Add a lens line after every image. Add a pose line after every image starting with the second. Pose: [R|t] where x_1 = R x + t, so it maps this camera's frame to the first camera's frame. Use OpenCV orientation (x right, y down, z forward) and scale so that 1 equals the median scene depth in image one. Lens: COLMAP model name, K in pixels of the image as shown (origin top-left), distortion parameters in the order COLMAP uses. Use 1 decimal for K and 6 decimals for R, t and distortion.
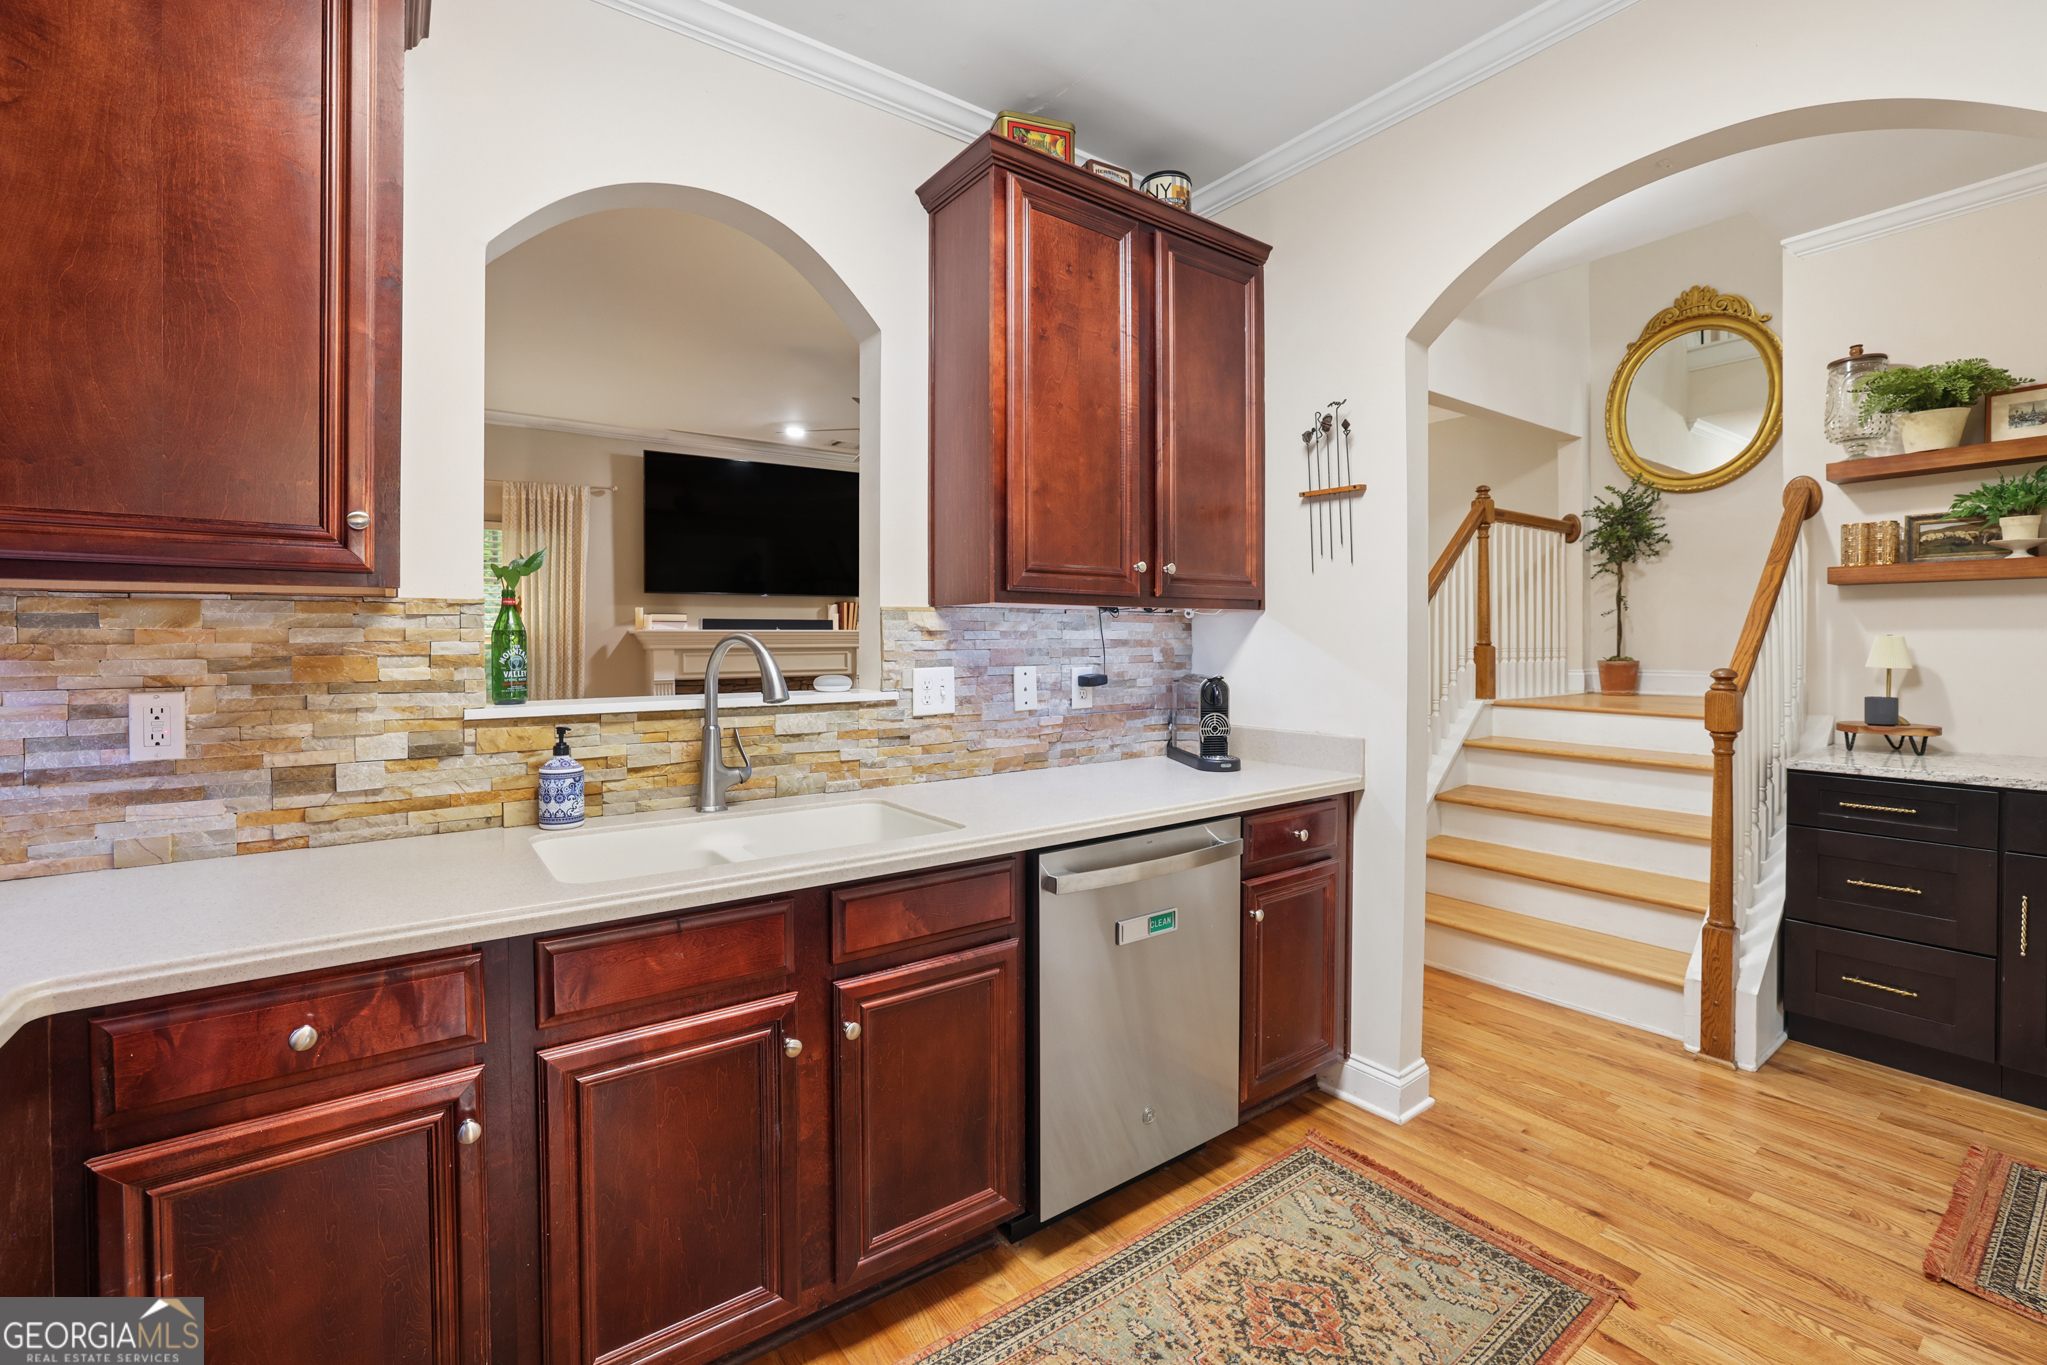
lens RADIAL K [[890.1, 0, 1020.8], [0, 890.1, 647.1], [0, 0, 1]] dist [-0.051473, 0.019715]
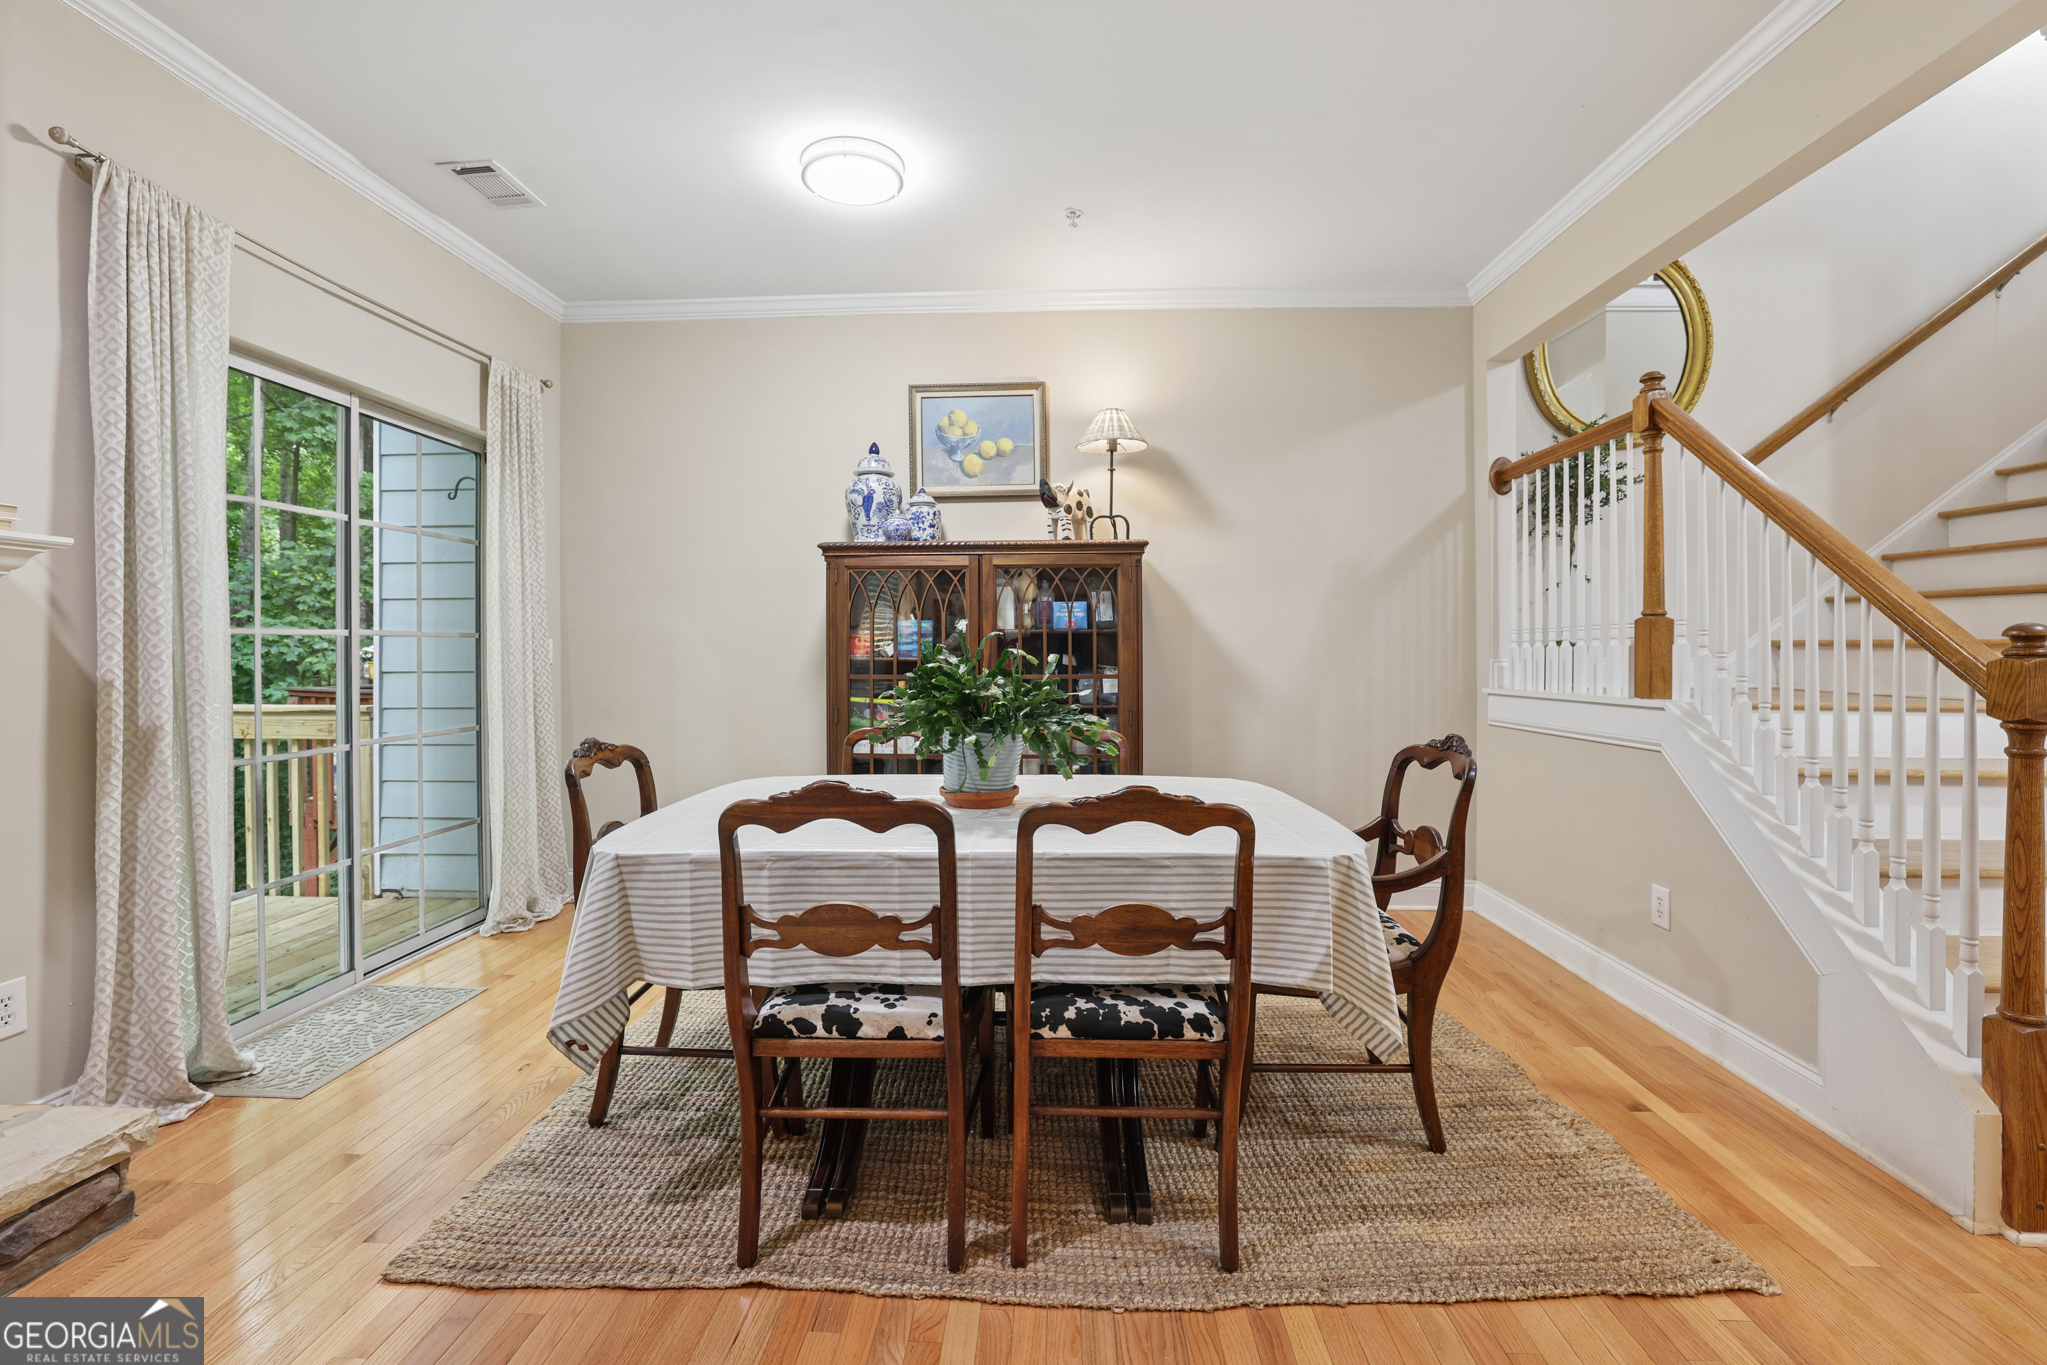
lens RADIAL K [[886.4, 0, 1025.1], [0, 886.4, 656.2], [0, 0, 1]] dist [-0.048381, 0.019337]
pose [[0.629024, 0.001181, 0.777385, -0.532844], [0.002886, 0.999988, -0.003854, 0.060254], [-0.777381, 0.004668, 0.629013, 1.939043]]
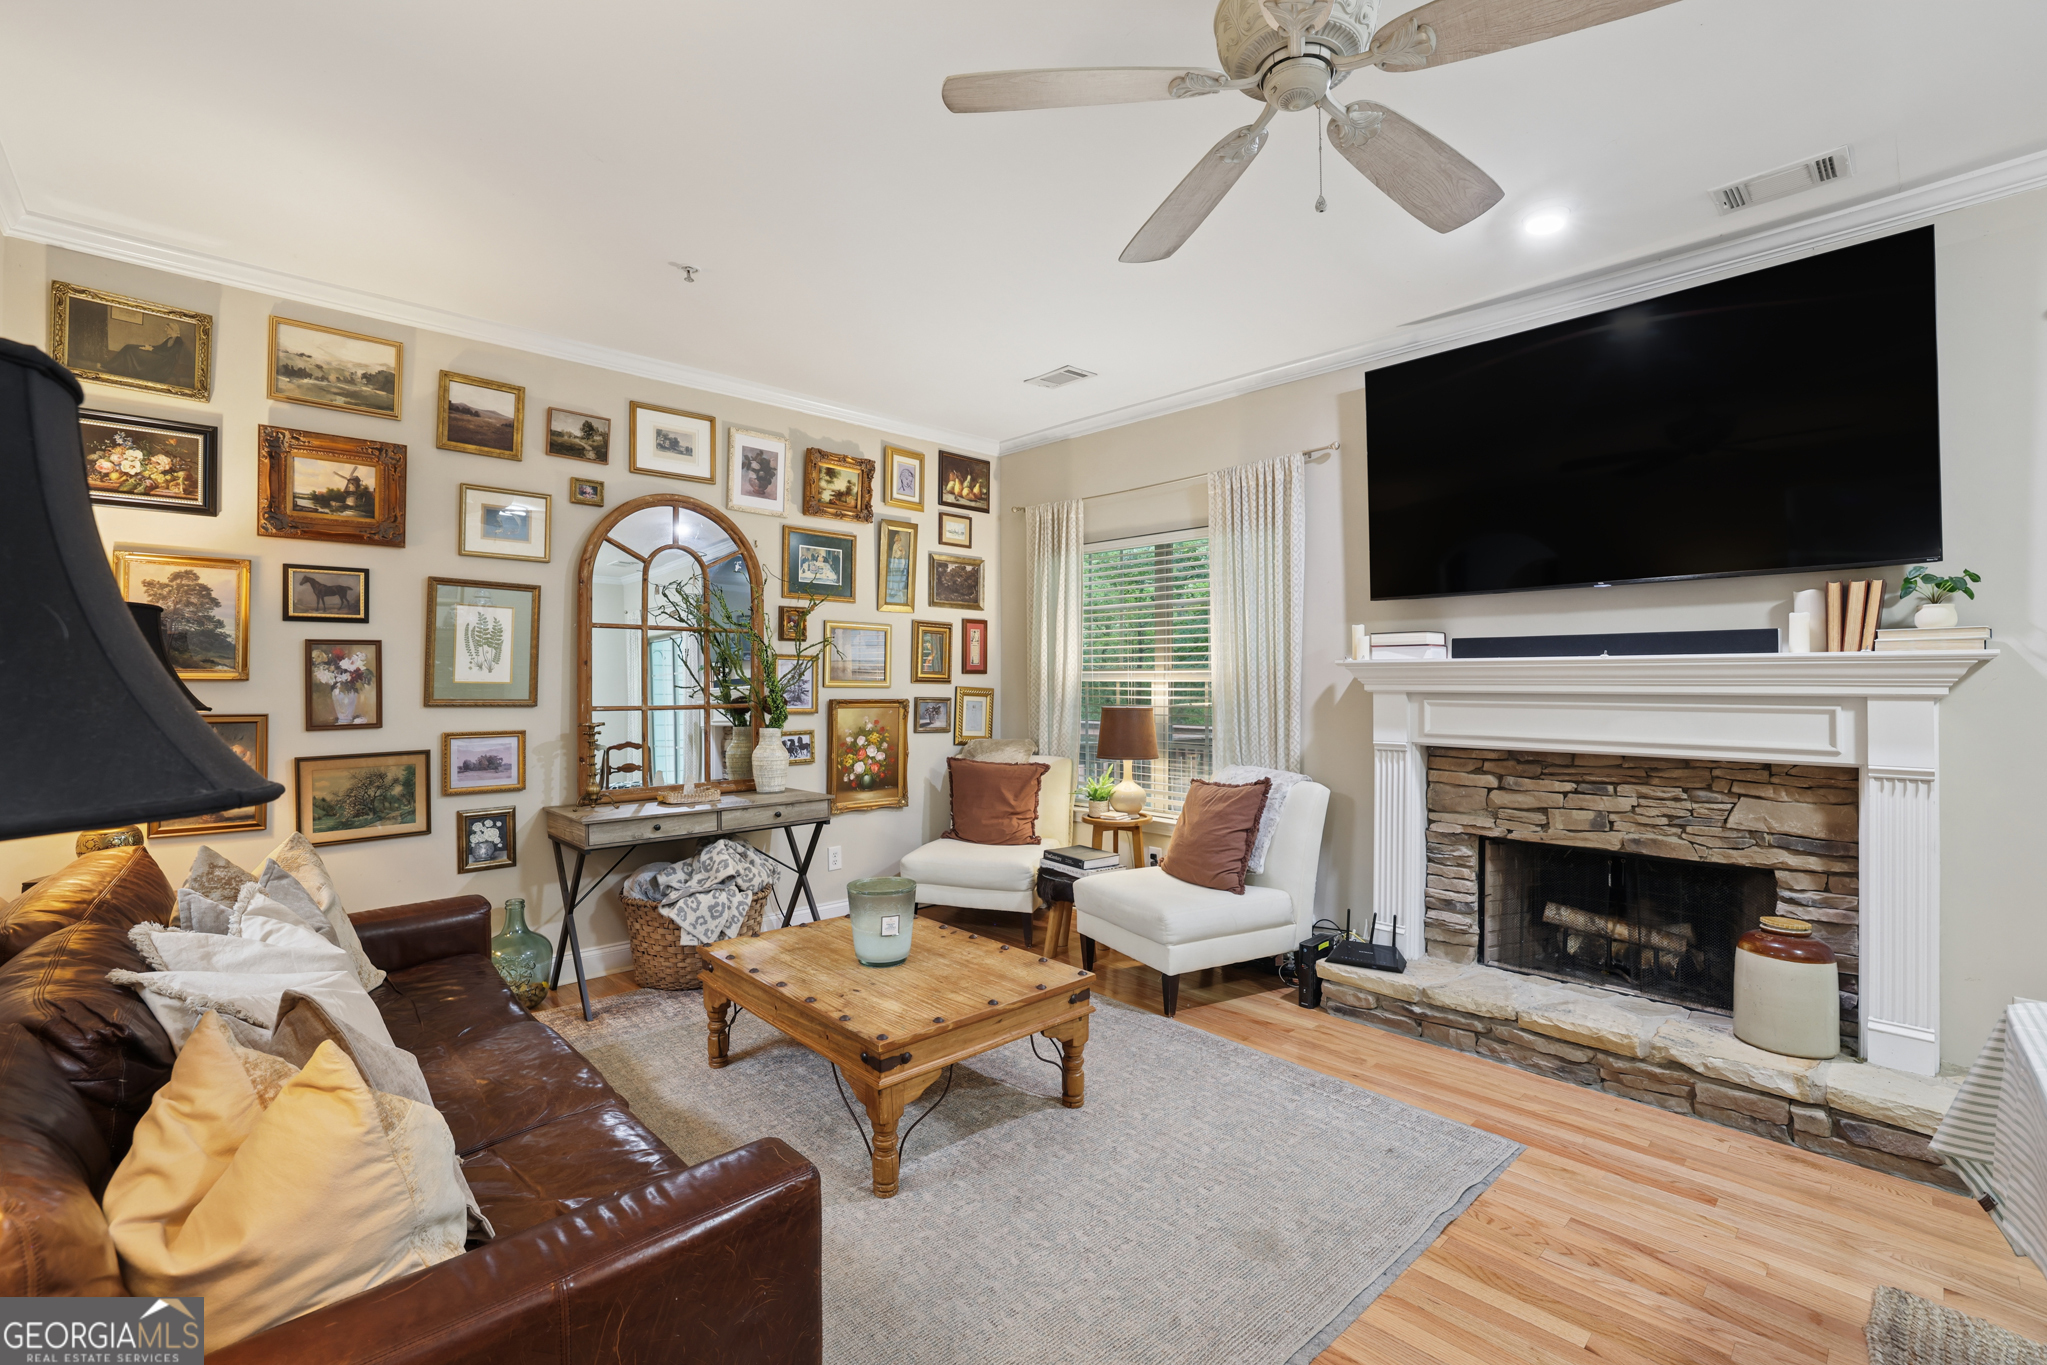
lens RADIAL K [[884.0, 0, 1014.4], [0, 884.0, 671.0], [0, 0, 1]] dist [-0.049796, 0.019344]
pose [[0.117268, -0.004188, -0.993091, 0.429235], [-0.007047, 0.999962, -0.005049, -0.020538], [0.993075, 0.007590, 0.117235, 1.863833]]
